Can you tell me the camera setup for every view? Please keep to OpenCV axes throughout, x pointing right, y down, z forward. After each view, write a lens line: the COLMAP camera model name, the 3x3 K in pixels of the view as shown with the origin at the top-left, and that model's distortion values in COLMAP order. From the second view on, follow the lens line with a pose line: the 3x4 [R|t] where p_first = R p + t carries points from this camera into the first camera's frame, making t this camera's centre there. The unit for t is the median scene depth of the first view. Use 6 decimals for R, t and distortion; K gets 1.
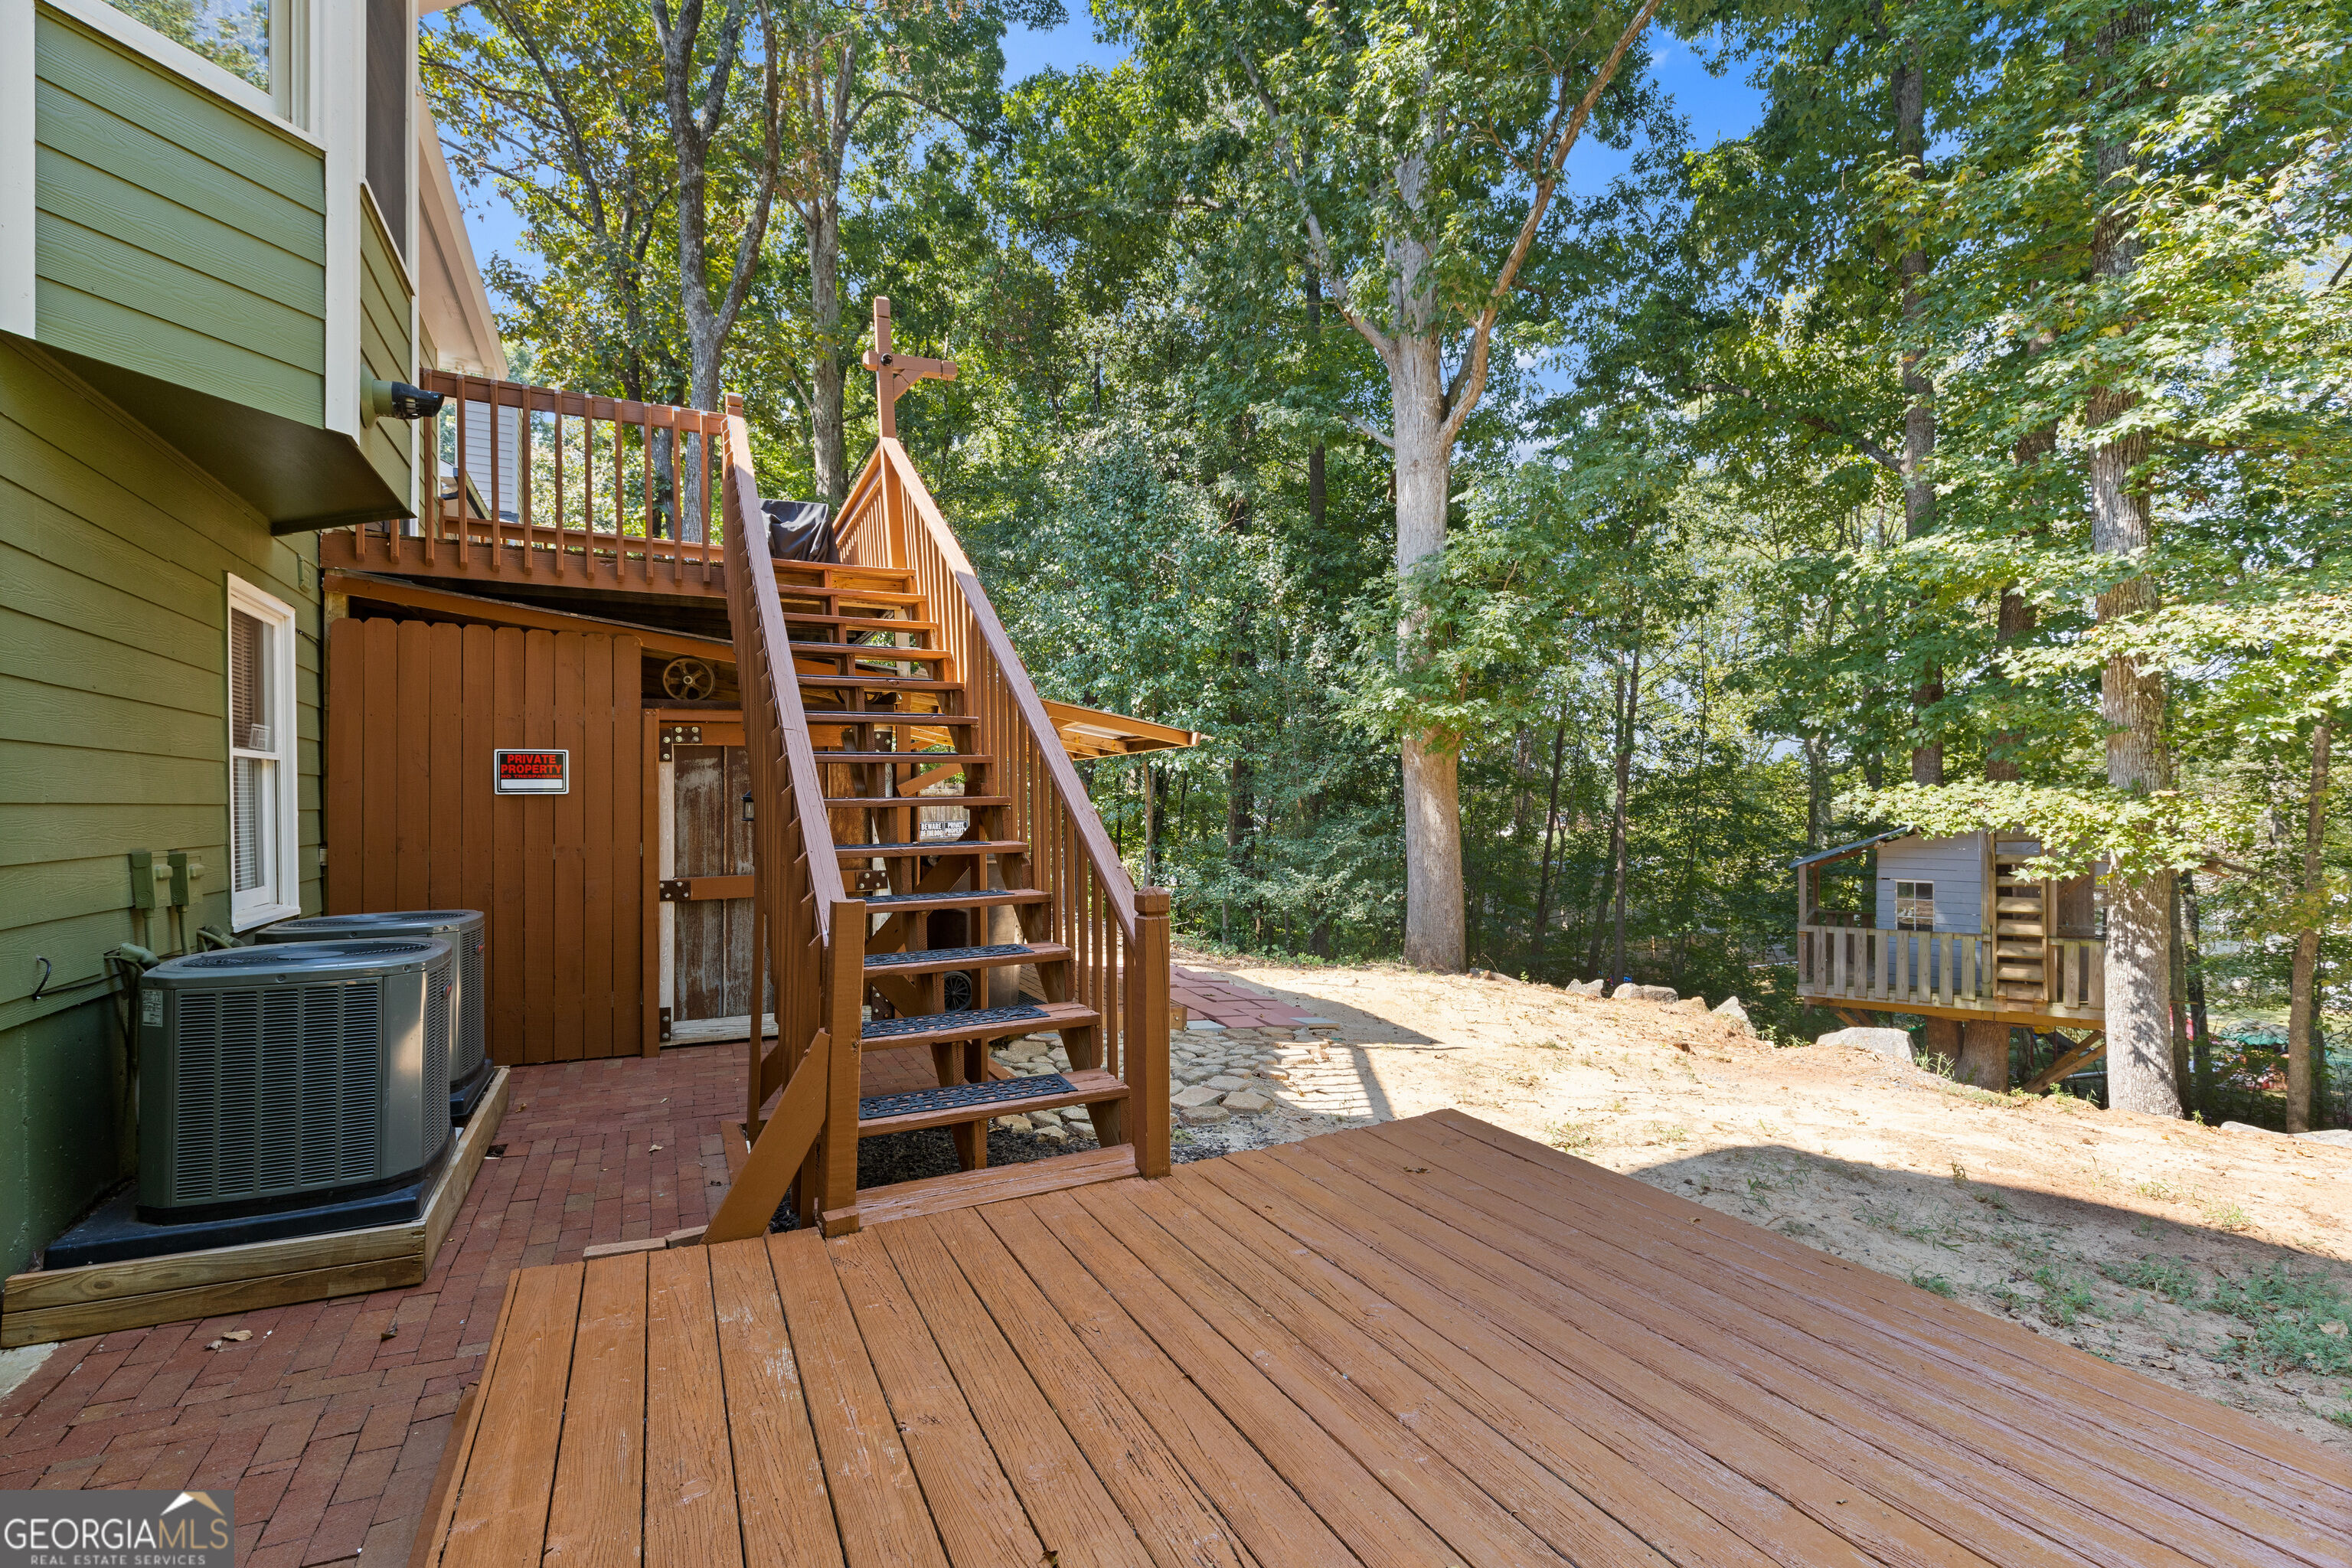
lens RADIAL K [[1064.5, 0, 1176.0], [0, 1064.5, 784.0], [0, 0, 1]] dist [0.008427, 0.000111]
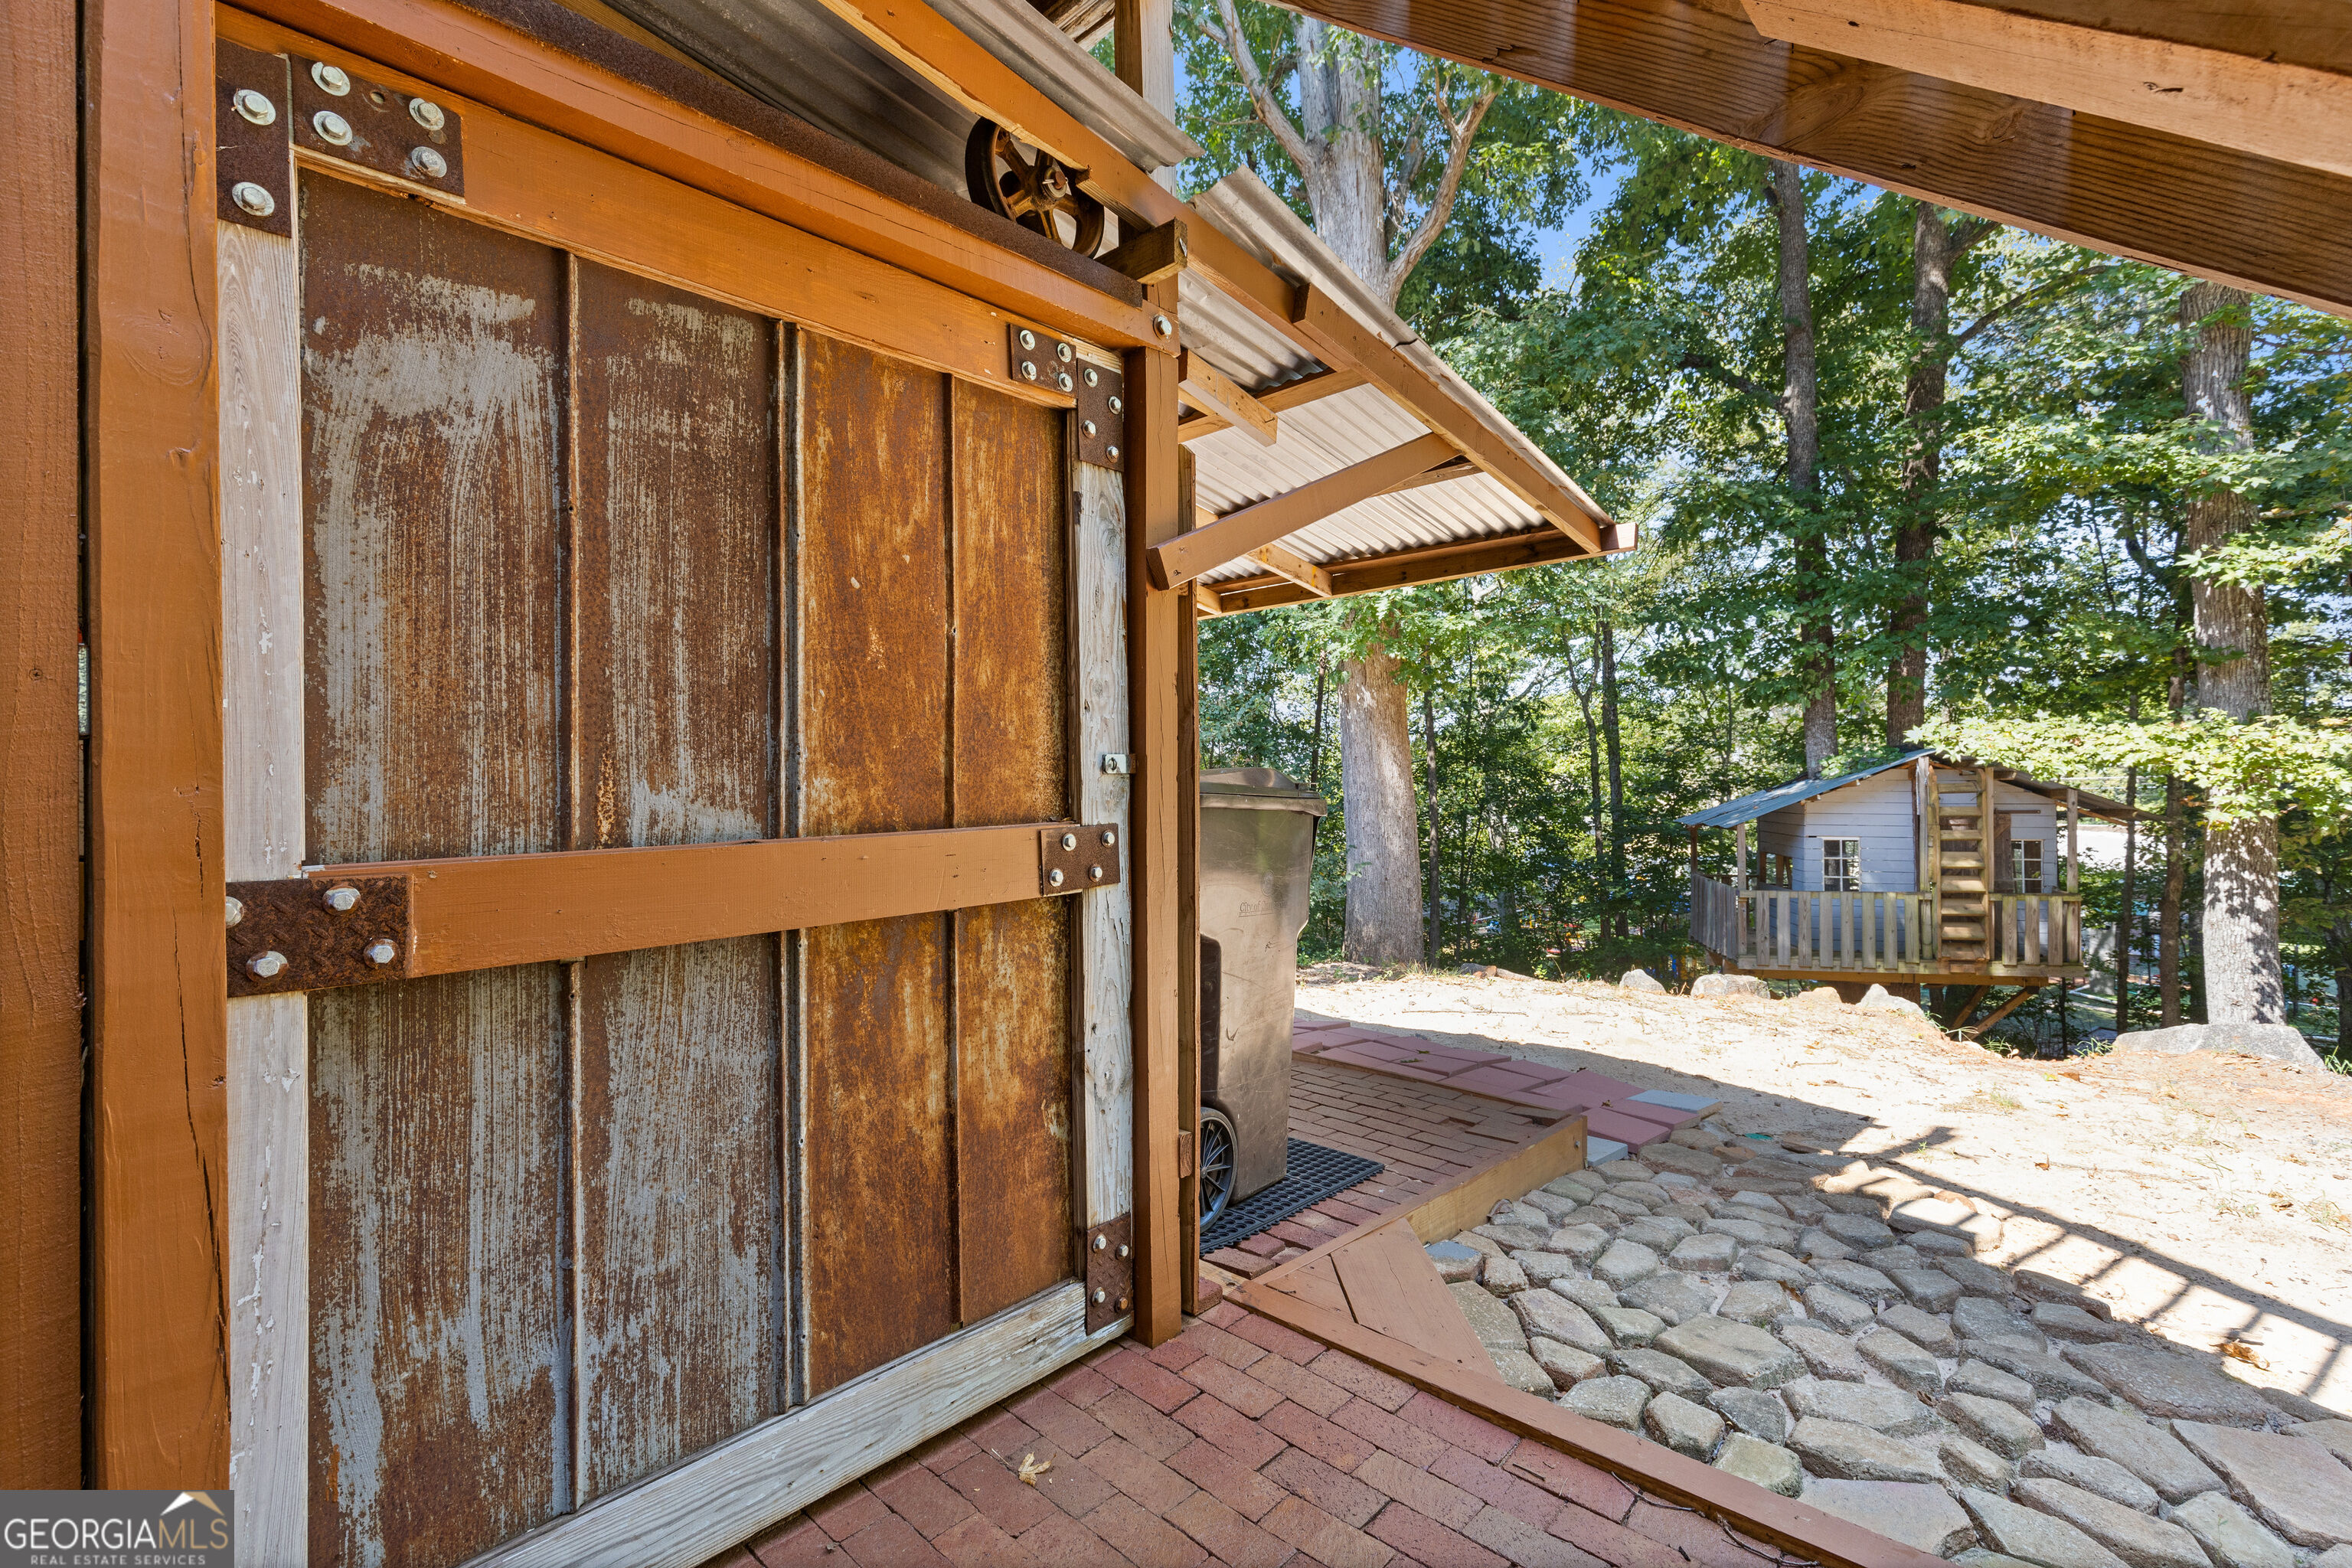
lens RADIAL K [[1078.5, 0, 1176.0], [0, 1078.5, 784.0], [0, 0, 1]] dist [-0.013666, -0.000236]
pose [[0.931487, -0.001060, 0.363772, -0.260228], [-0.005859, 0.999822, 0.017916, 0.045593], [-0.363727, -0.018820, 0.931316, 0.505518]]
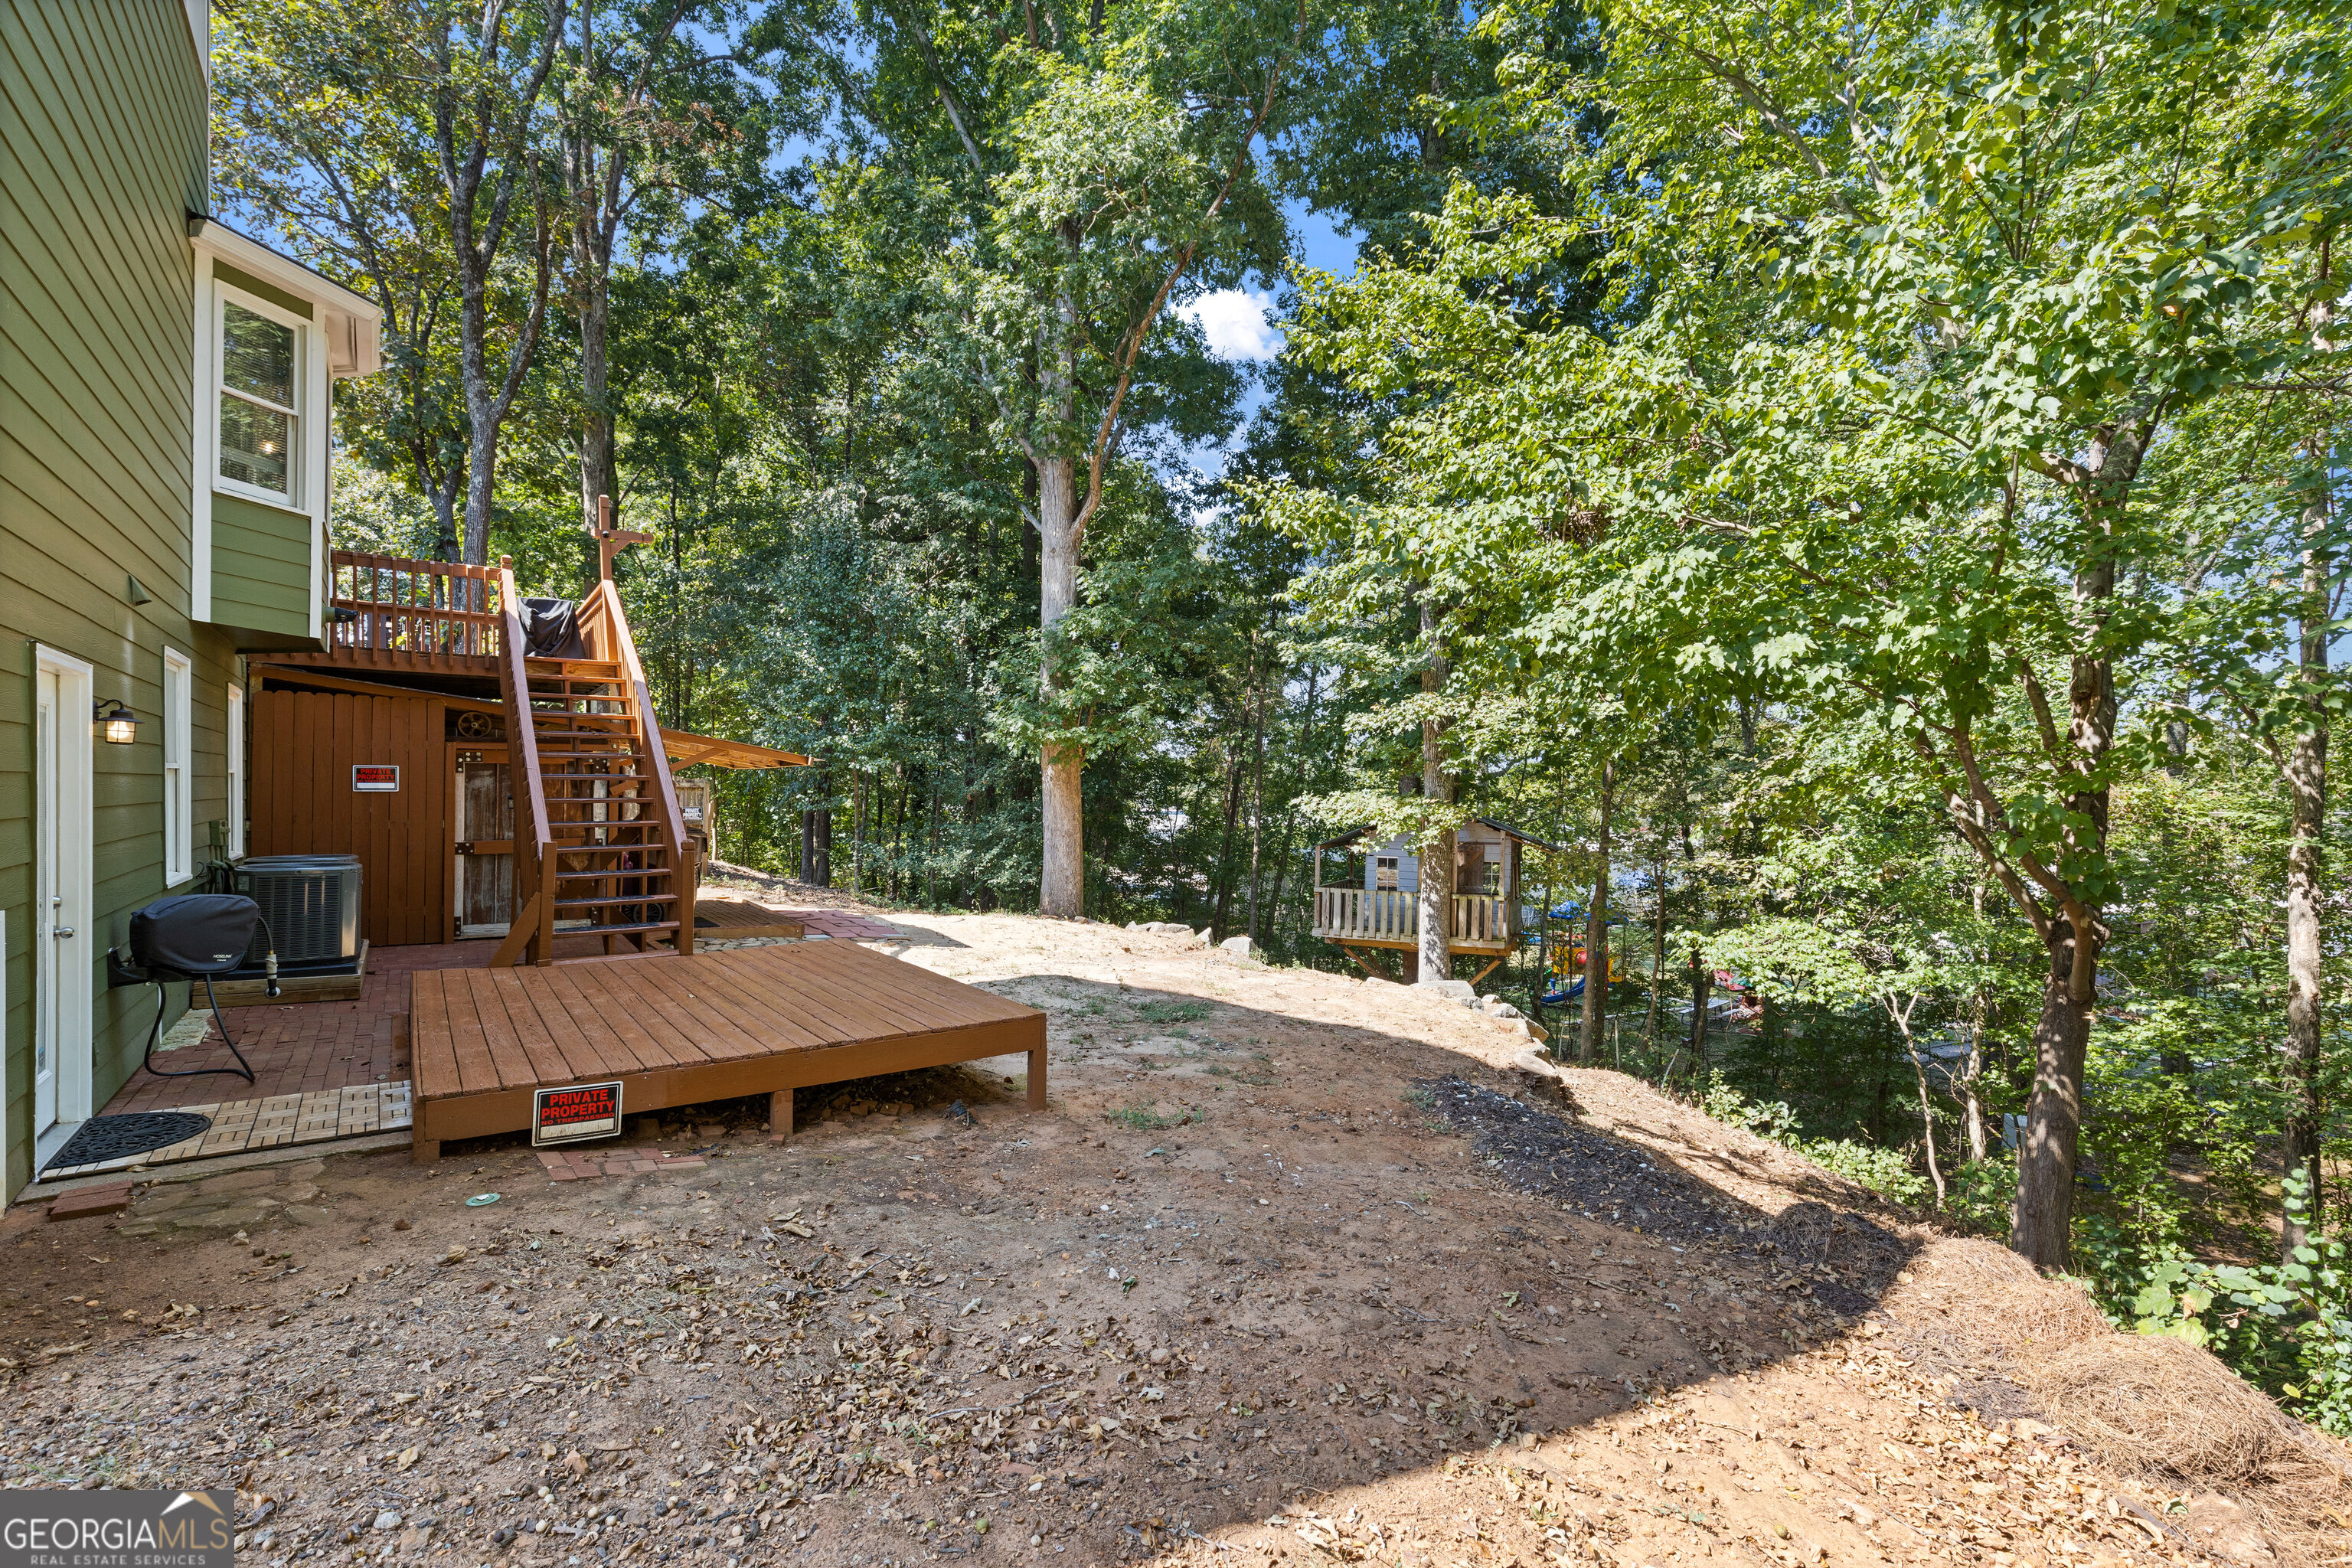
lens RADIAL K [[1064.5, 0, 1176.0], [0, 1064.5, 784.0], [0, 0, 1]] dist [0.008427, 0.000111]
pose [[0.986024, 0.015824, 0.165848, 0.240946], [-0.017710, 0.999794, 0.009895, -0.026385], [-0.165657, -0.012694, 0.986102, -0.572627]]
